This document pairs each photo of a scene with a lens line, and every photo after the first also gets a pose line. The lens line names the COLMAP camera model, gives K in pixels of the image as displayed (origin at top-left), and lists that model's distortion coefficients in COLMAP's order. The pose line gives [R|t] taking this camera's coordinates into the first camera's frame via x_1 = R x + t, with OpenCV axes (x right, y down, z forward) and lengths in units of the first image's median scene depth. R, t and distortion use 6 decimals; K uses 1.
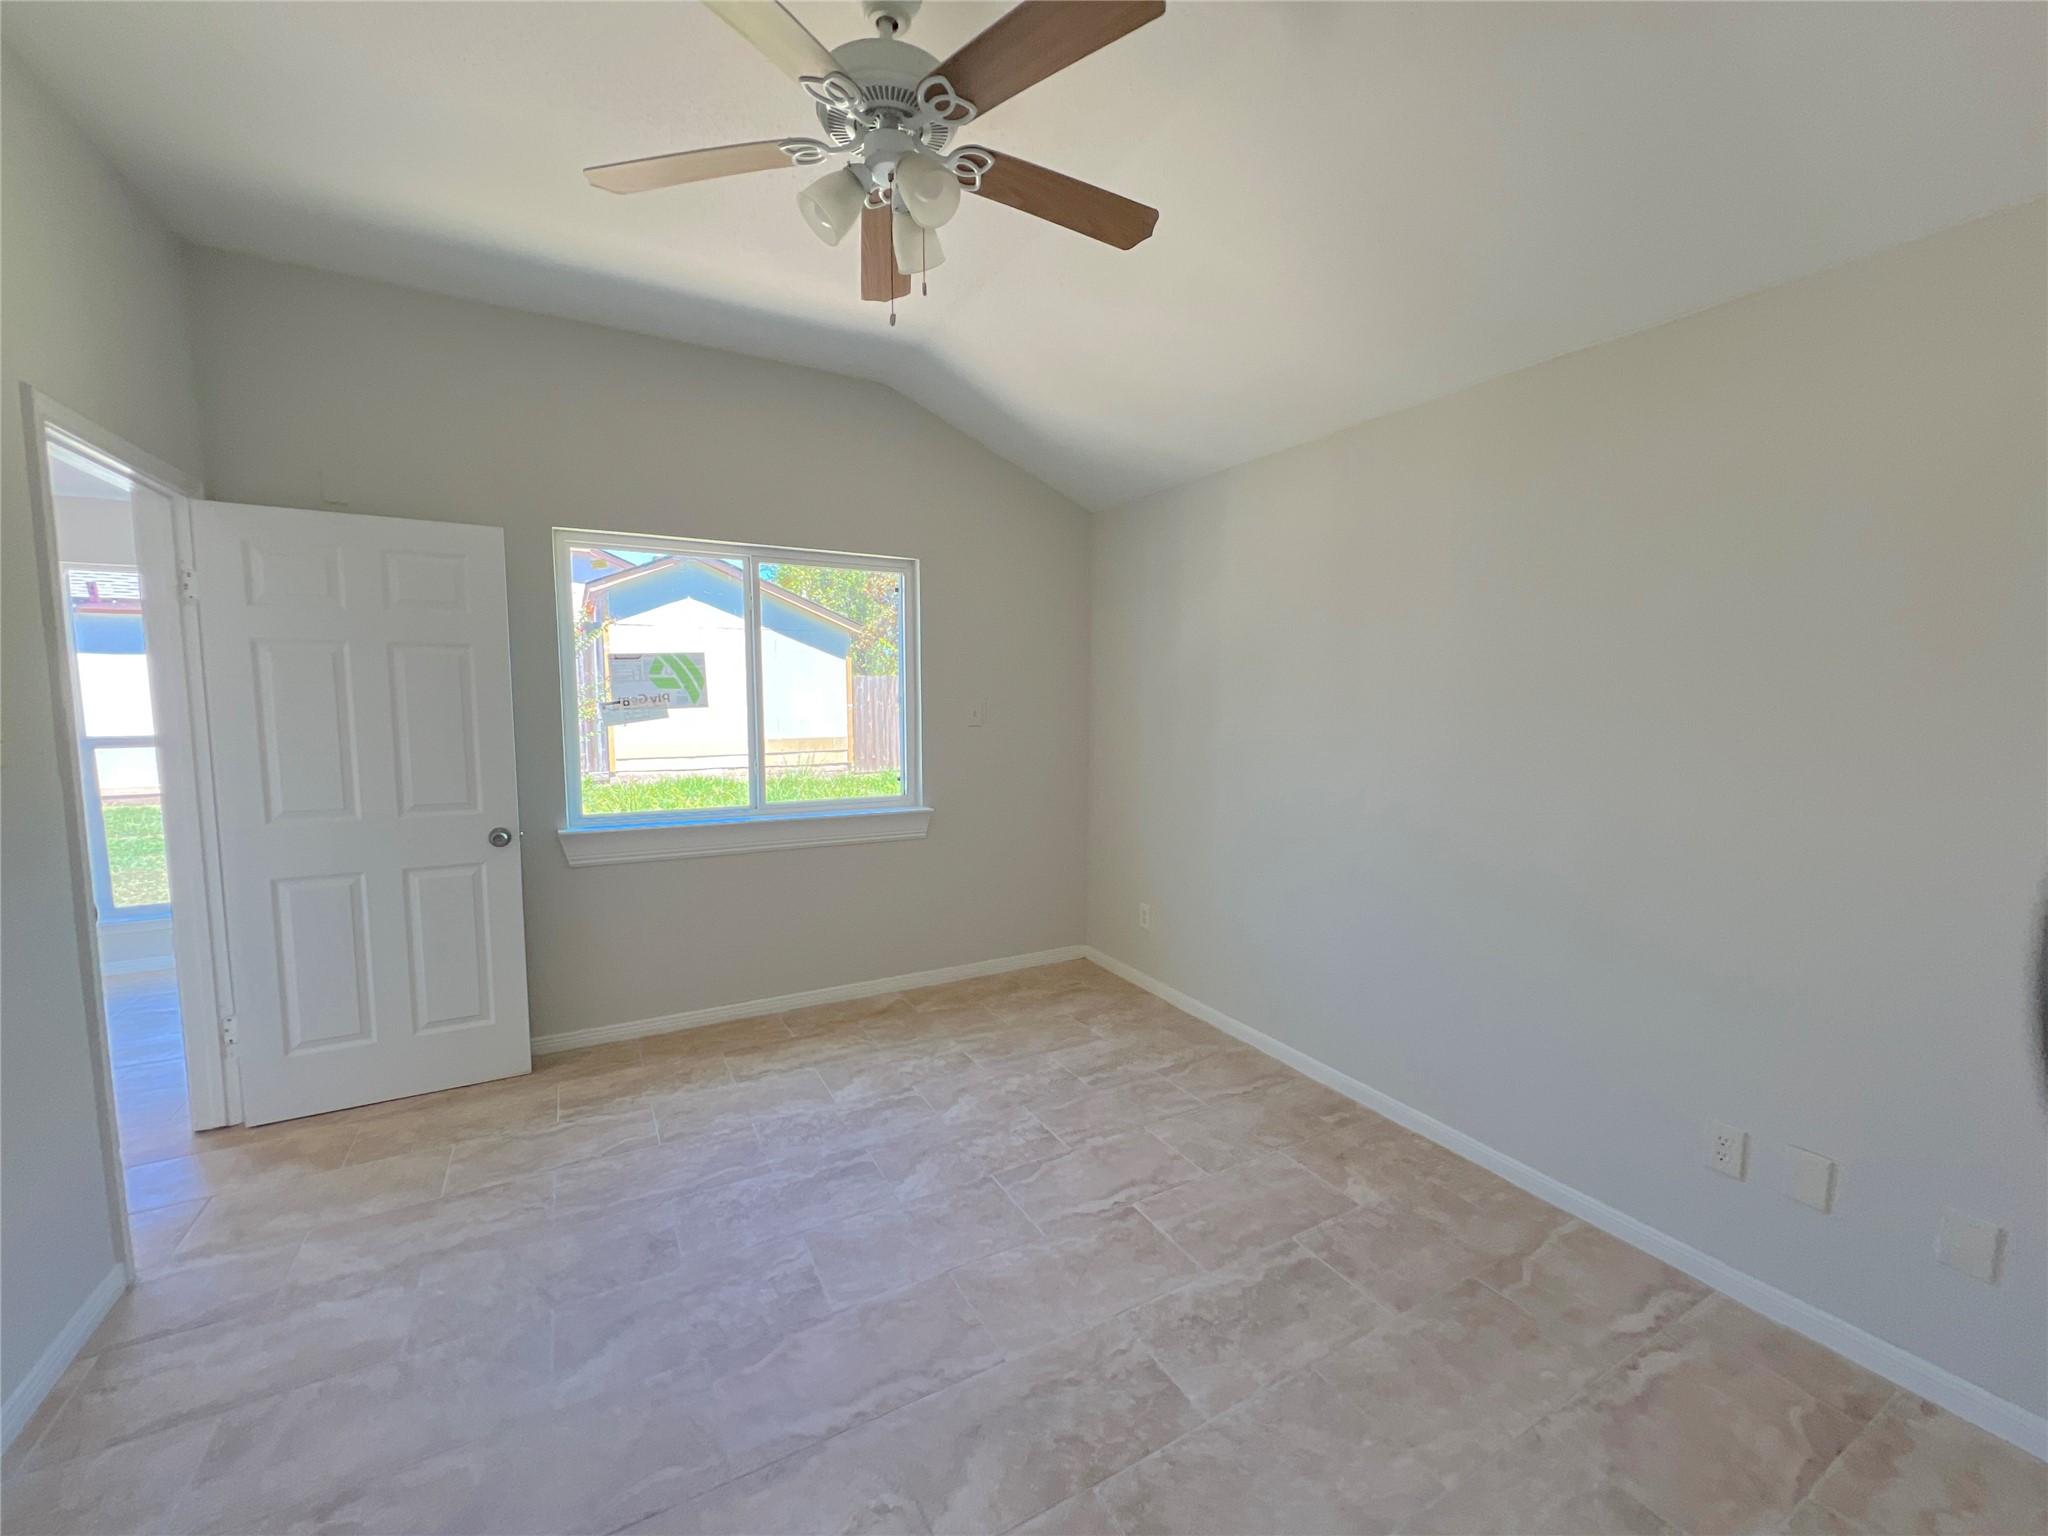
lens RADIAL K [[822.2, 0, 1027.2], [0, 822.2, 772.2], [0, 0, 1]] dist [-0.003665, 0.001223]
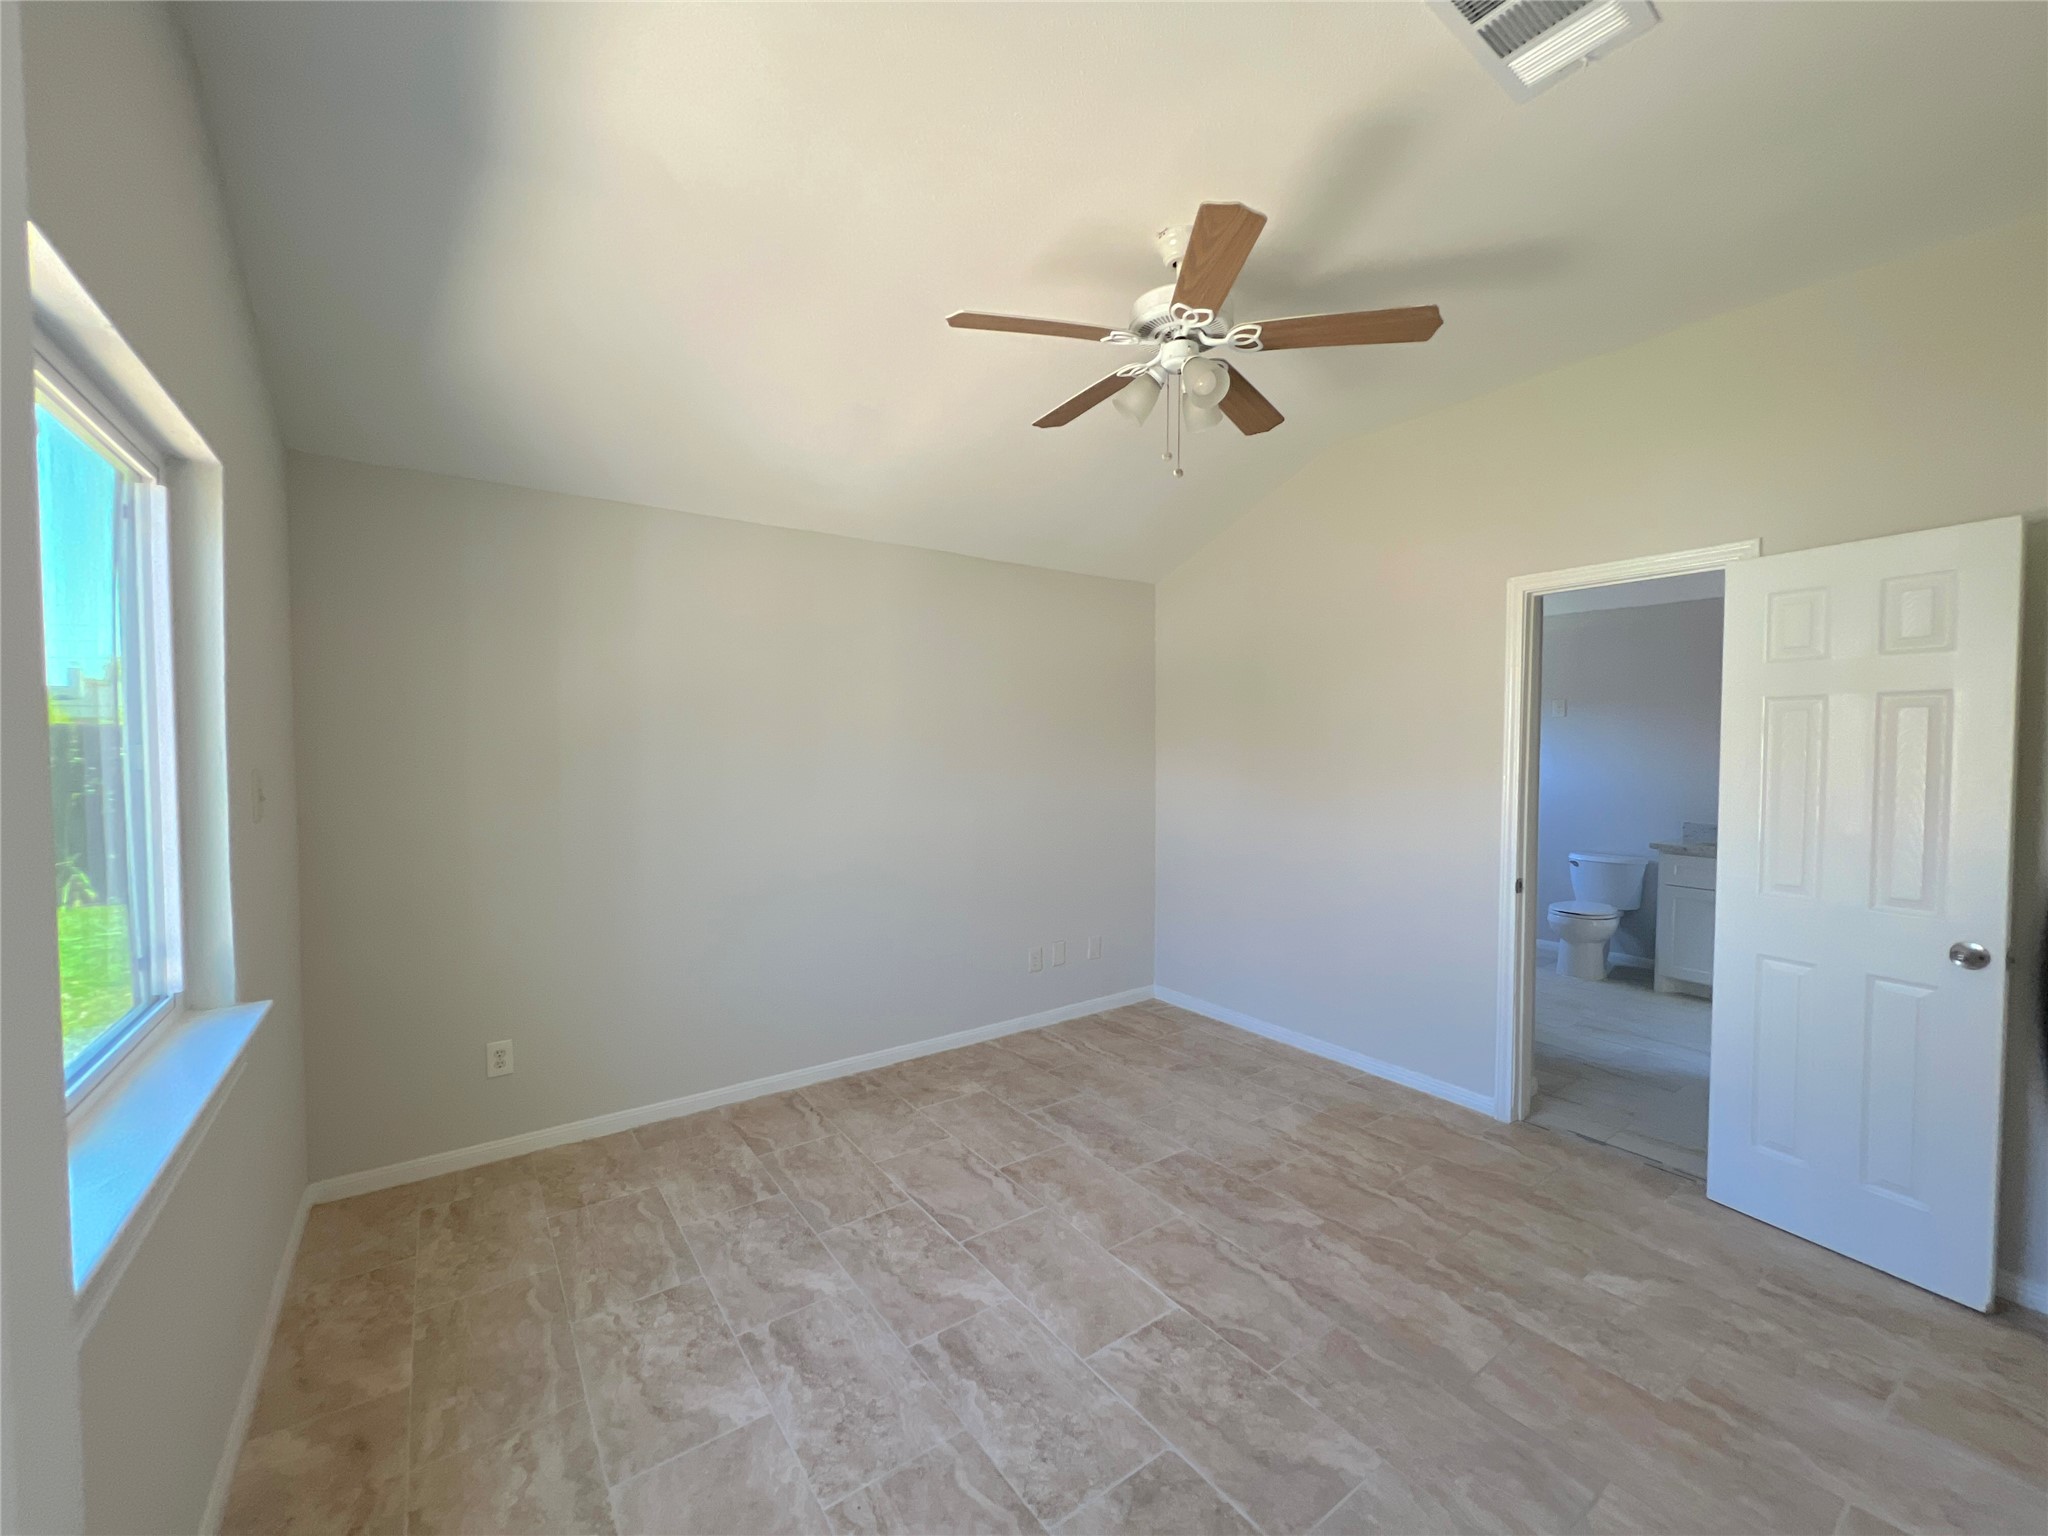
lens RADIAL K [[827.8, 0, 1024.0], [0, 827.8, 768.0], [0, 0, 1]] dist [0.000749, 0.000306]
pose [[-0.117502, -0.031372, 0.992577, -0.978240], [0.096848, 0.994374, 0.042894, -0.100559], [-0.988339, 0.101169, -0.113803, 0.949492]]
